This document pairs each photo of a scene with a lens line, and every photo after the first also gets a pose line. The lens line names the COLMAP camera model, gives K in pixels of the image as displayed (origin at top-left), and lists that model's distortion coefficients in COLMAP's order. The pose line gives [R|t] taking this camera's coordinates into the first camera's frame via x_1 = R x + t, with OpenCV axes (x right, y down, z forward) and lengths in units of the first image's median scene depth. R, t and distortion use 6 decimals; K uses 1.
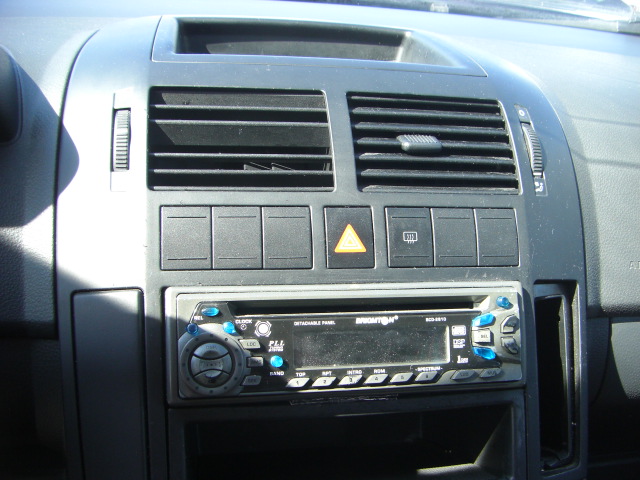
lens RADIAL K [[719.9, 0, 350.5], [0, 719.9, 263.5], [0, 0, 1]] dist [-0.211903, 0.163129]
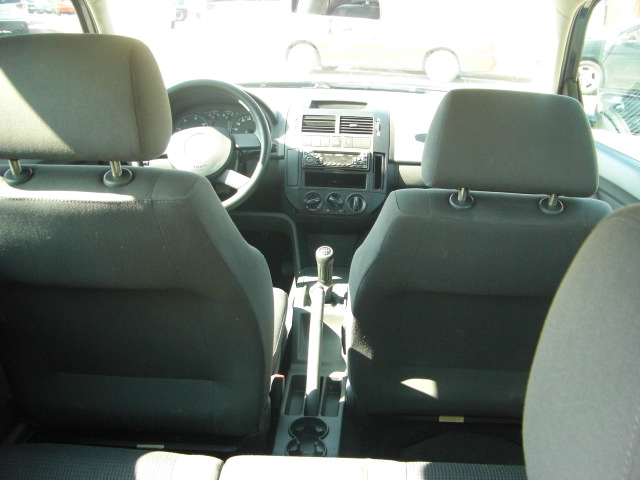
lens RADIAL K [[719.9, 0, 350.5], [0, 719.9, 263.5], [0, 0, 1]] dist [-0.211903, 0.163129]
pose [[0.969854, 0.039354, -0.240487, 1.426003], [-0.053204, 0.997261, -0.051370, 1.146147], [0.237806, 0.062616, 0.969292, -4.140684]]
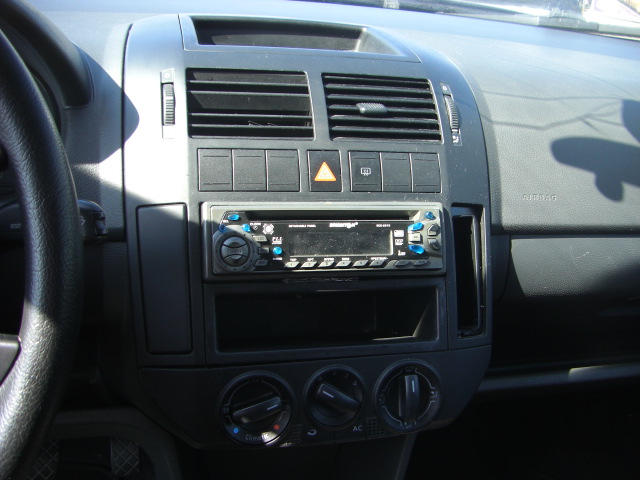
lens RADIAL K [[719.9, 0, 350.5], [0, 719.9, 263.5], [0, 0, 1]] dist [-0.211903, 0.163129]
pose [[0.998284, -0.006149, 0.058231, -0.034666], [0.004847, 0.999736, 0.022473, 0.118720], [-0.058354, -0.022153, 0.998050, -0.468381]]
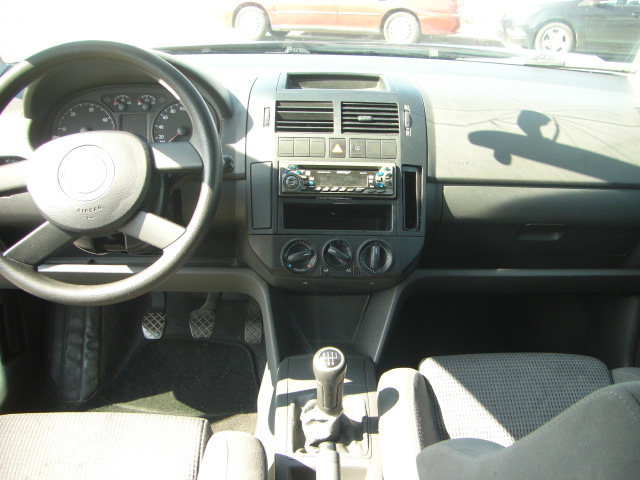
lens RADIAL K [[719.9, 0, 350.5], [0, 719.9, 263.5], [0, 0, 1]] dist [-0.211903, 0.163129]
pose [[0.984925, 0.021360, -0.171659, 0.589484], [-0.023194, 0.999693, -0.008684, 0.484382], [0.171421, 0.012535, 0.985118, -2.019079]]
